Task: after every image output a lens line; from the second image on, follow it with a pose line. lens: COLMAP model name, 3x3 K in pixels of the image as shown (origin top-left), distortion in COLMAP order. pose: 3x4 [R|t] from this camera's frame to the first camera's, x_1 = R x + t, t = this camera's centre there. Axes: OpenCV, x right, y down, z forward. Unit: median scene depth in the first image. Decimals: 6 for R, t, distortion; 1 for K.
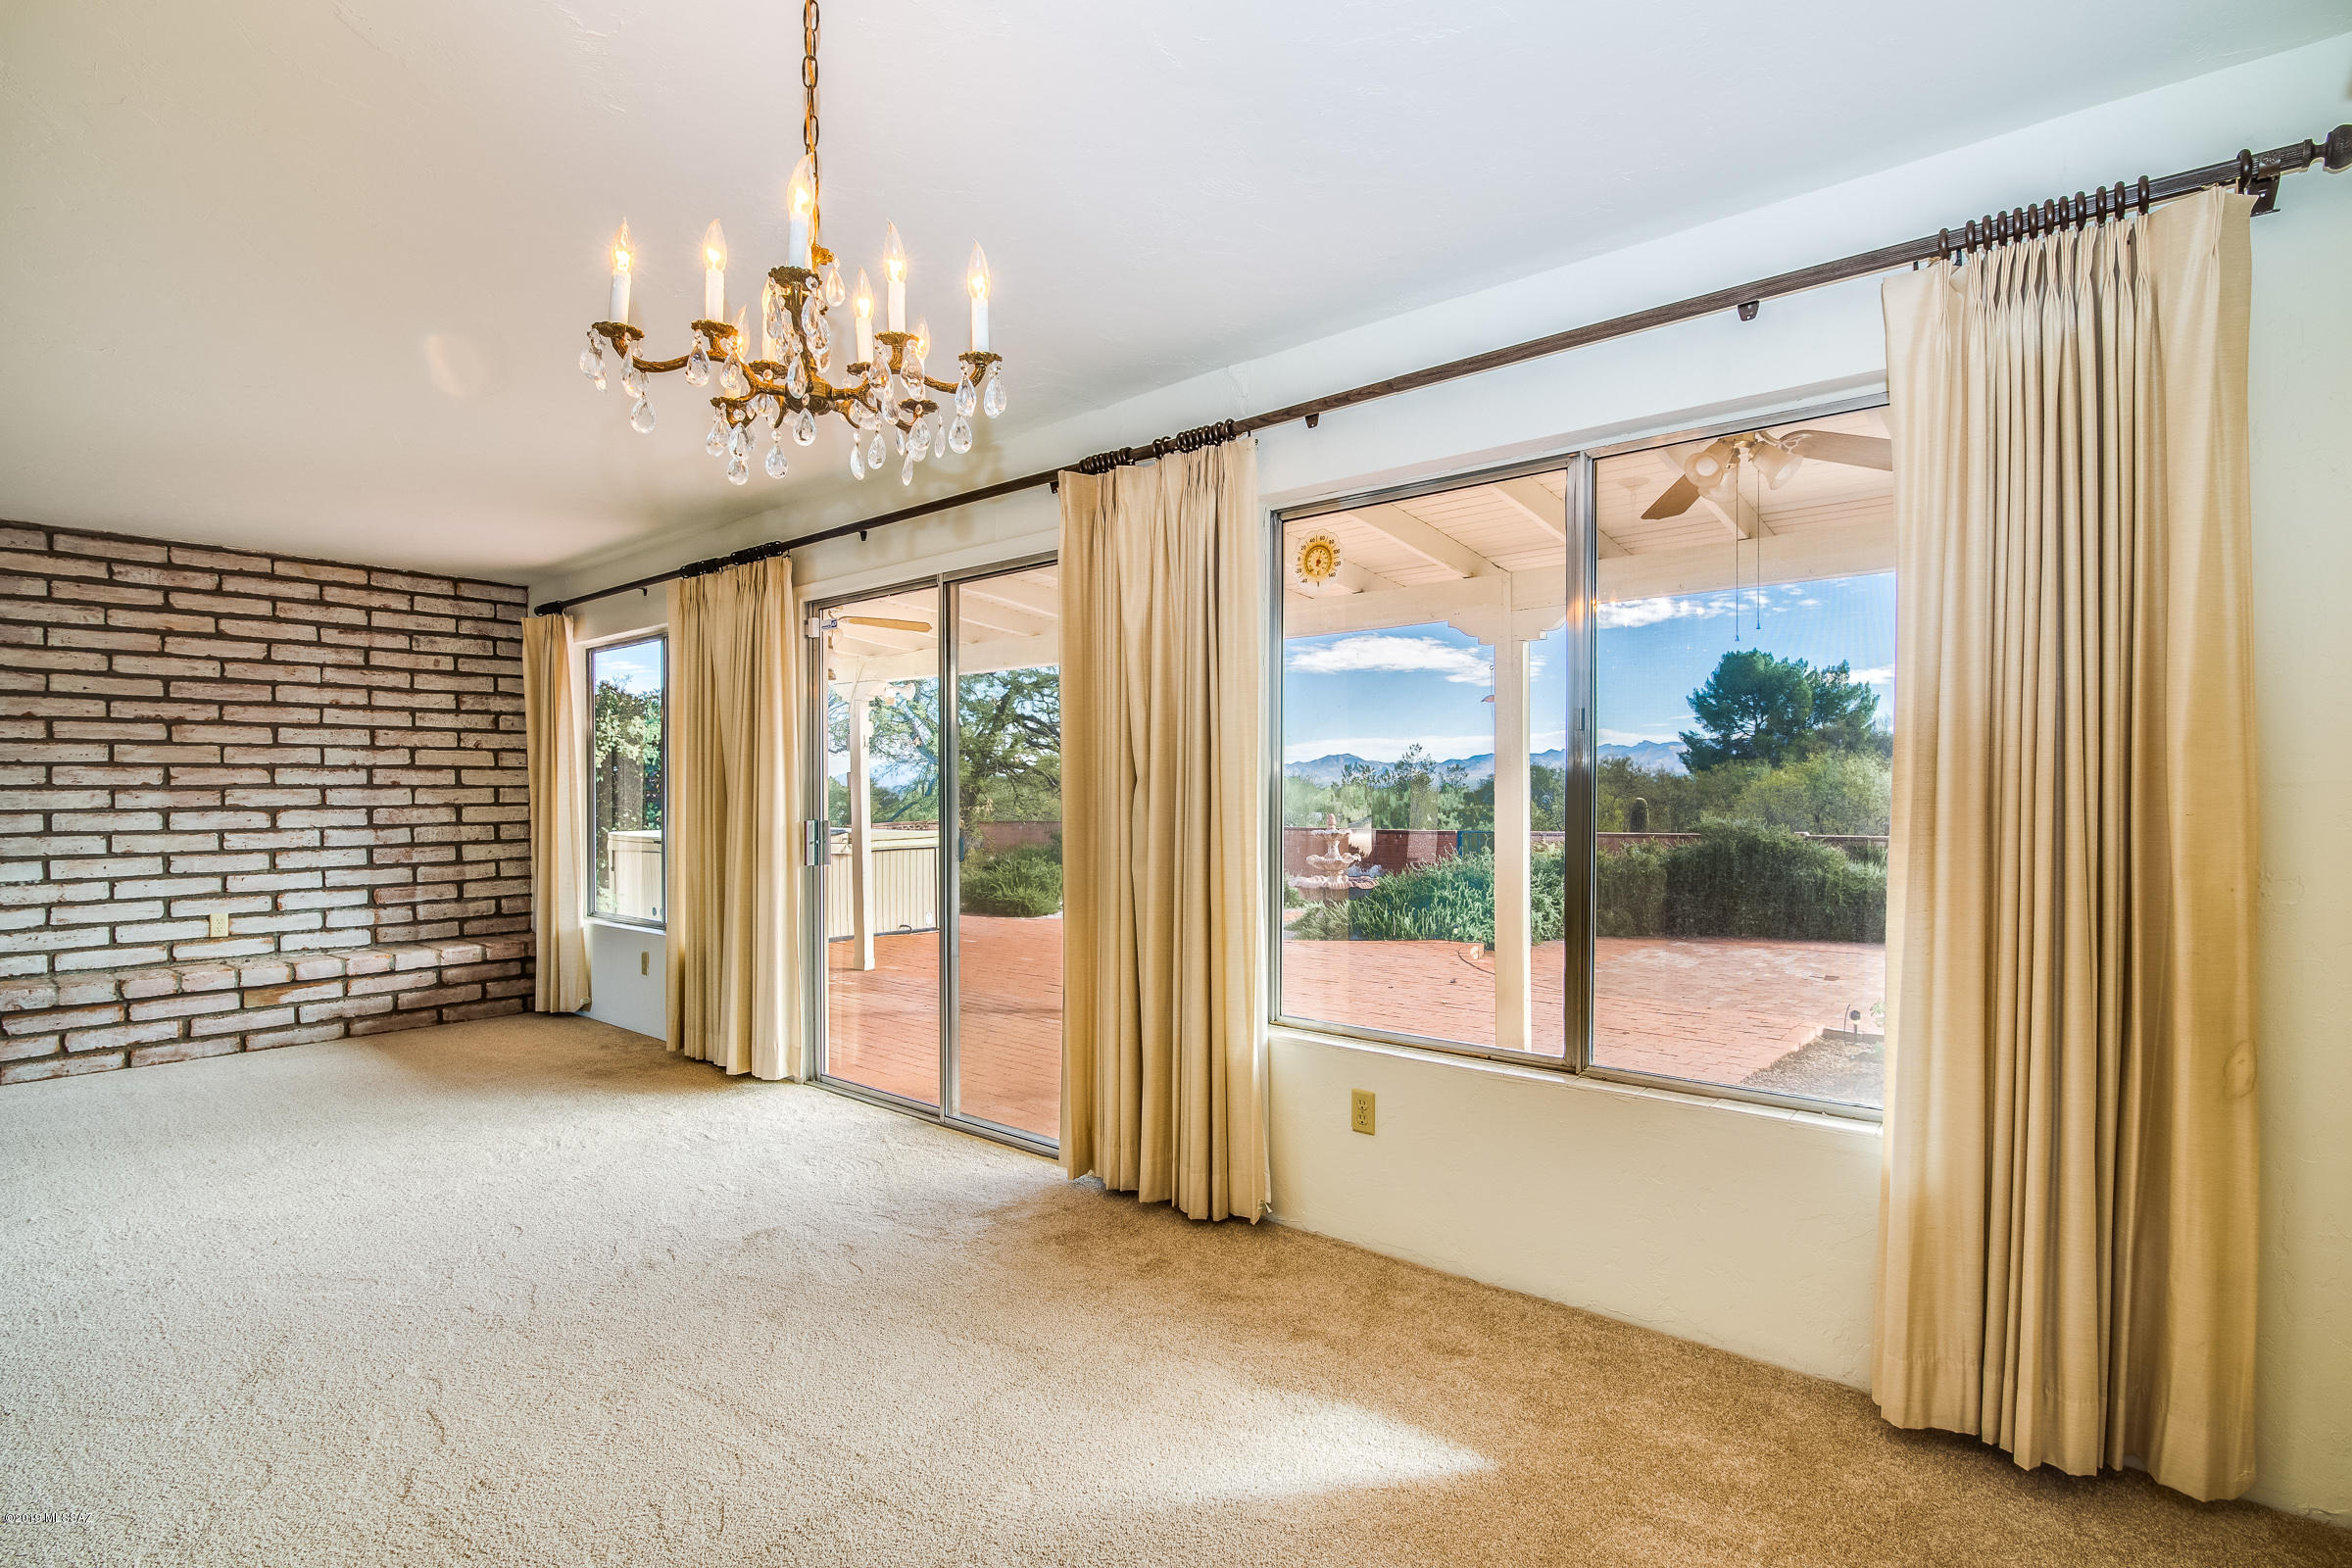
lens RADIAL K [[1119.7, 0, 1183.7], [0, 1119.7, 809.8], [0, 0, 1]] dist [-0.003124, -0.012873]
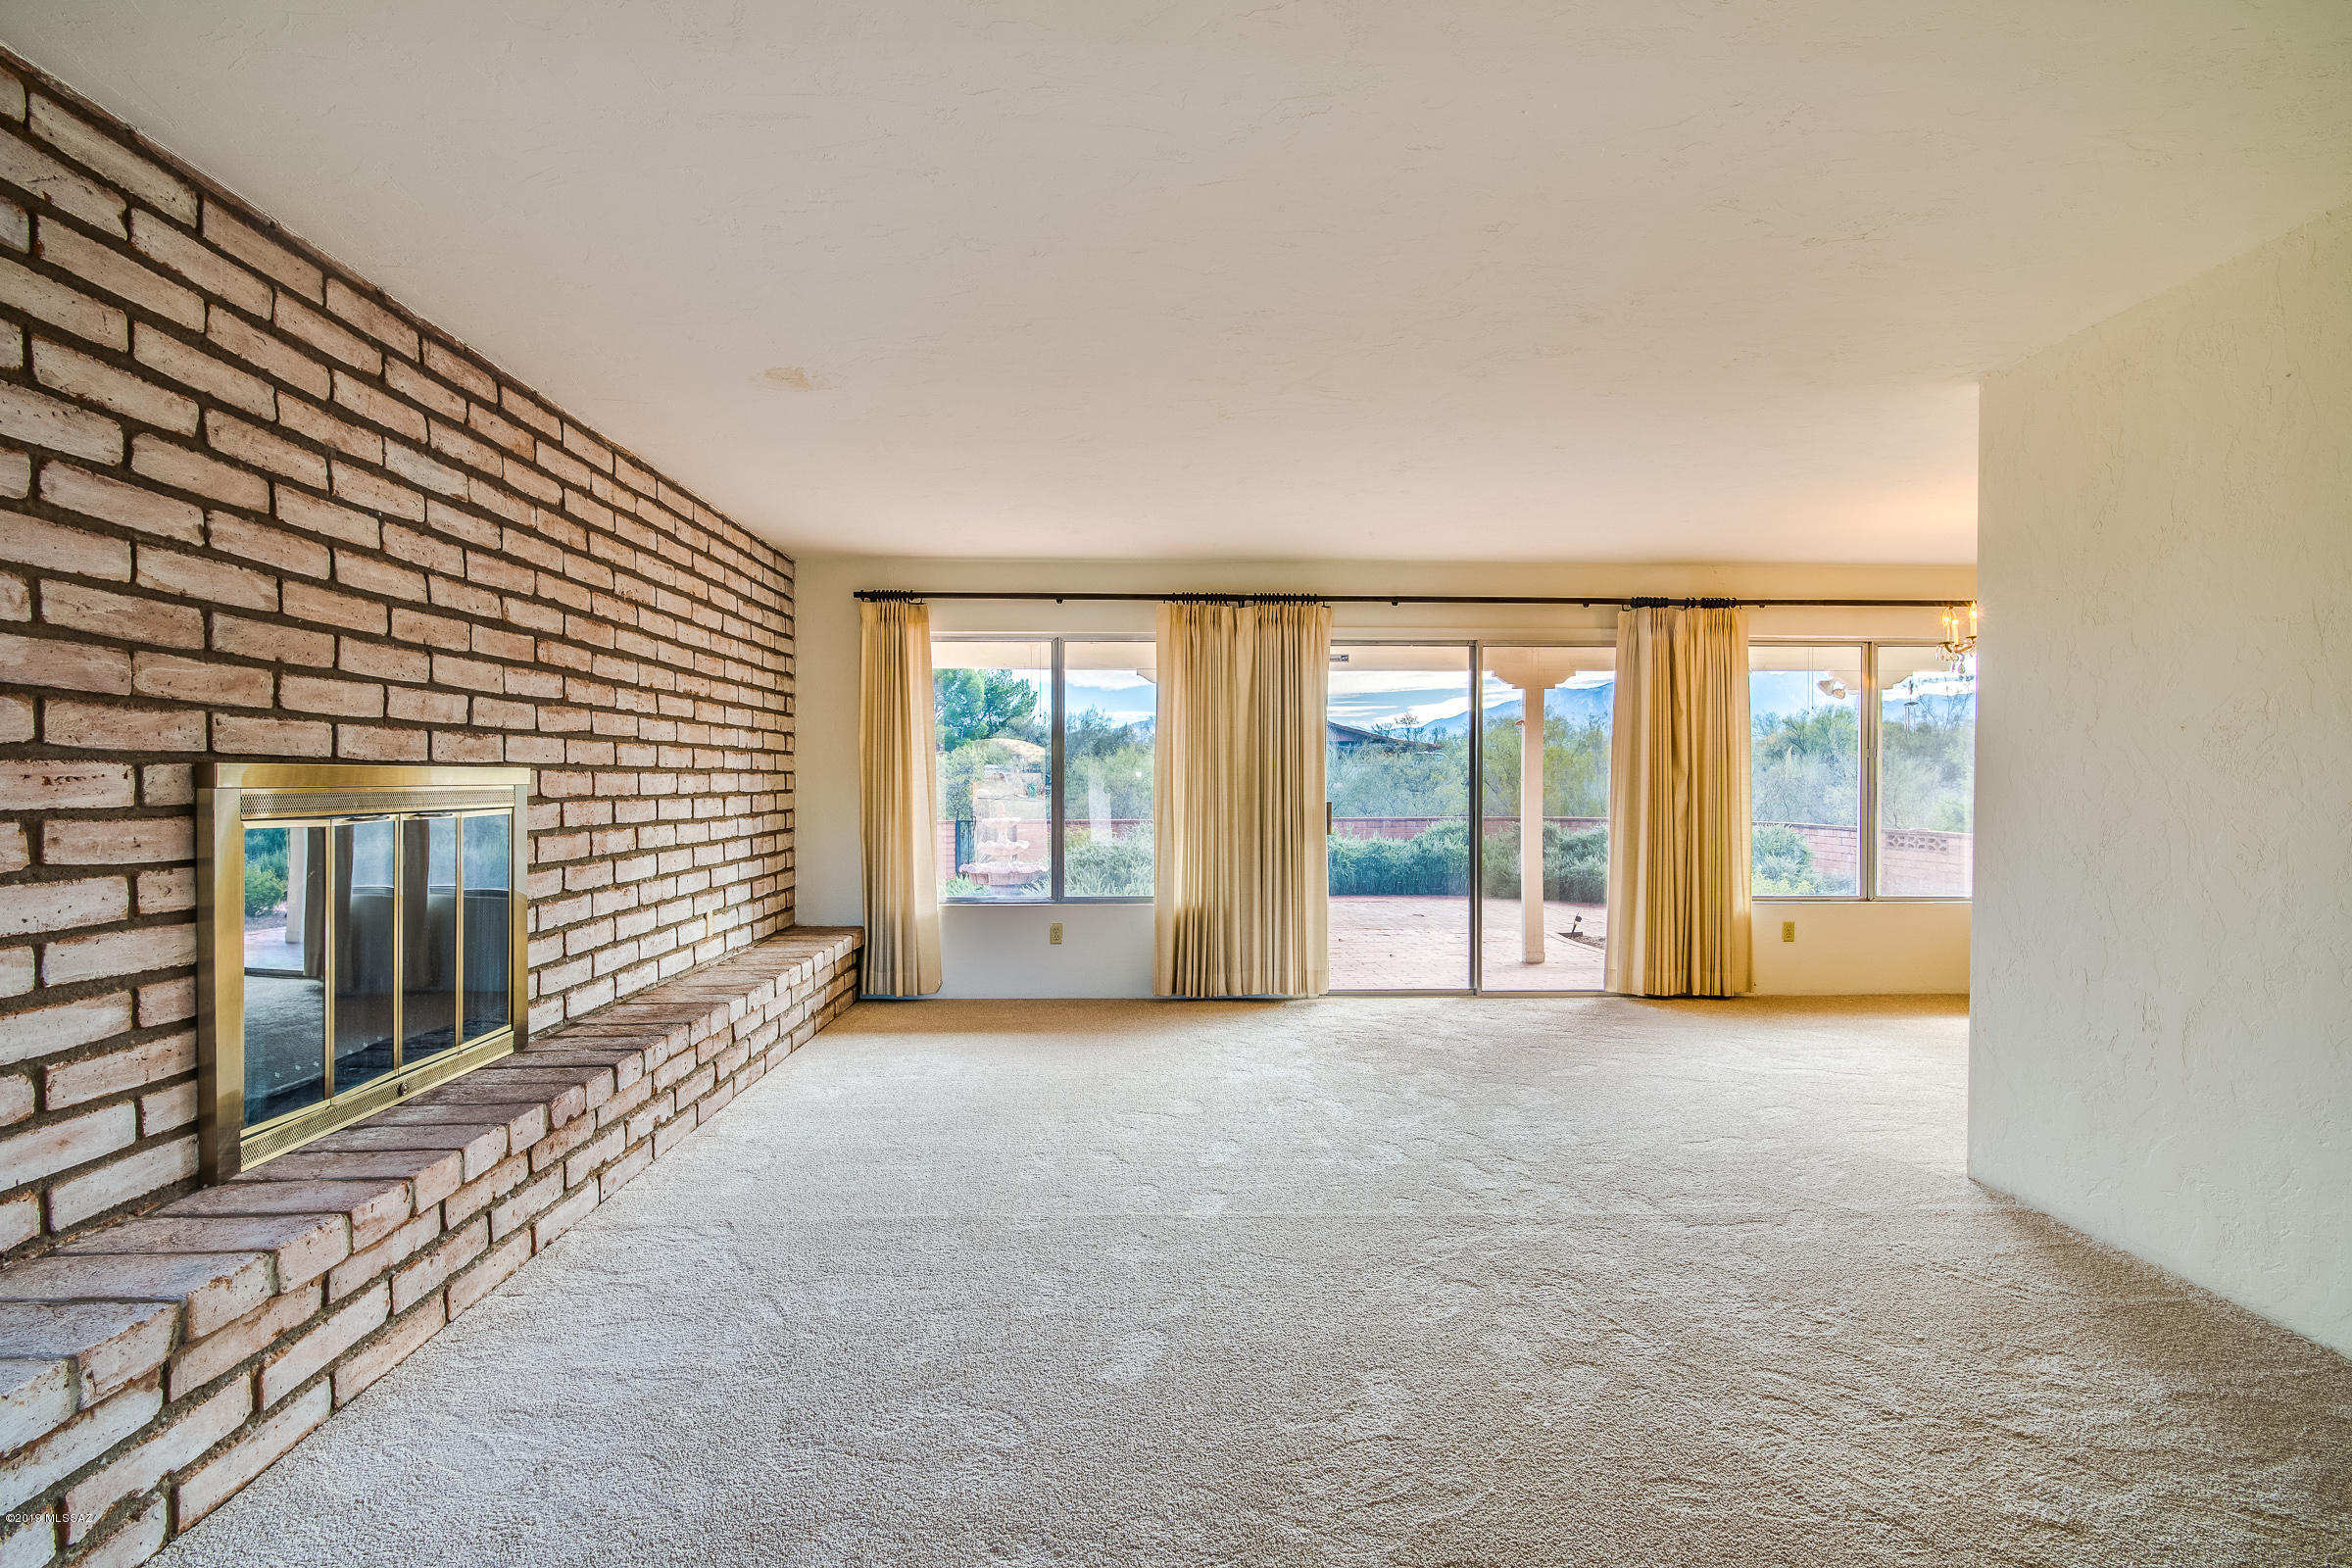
lens RADIAL K [[1295.8, 0, 1179.0], [0, 1295.8, 804.0], [0, 0, 1]] dist [-0.002971, -0.002673]
pose [[0.748396, -0.005594, 0.663229, -1.209199], [0.006144, 0.999980, 0.001500, 0.007070], [-0.663224, 0.002952, 0.748415, -0.042684]]
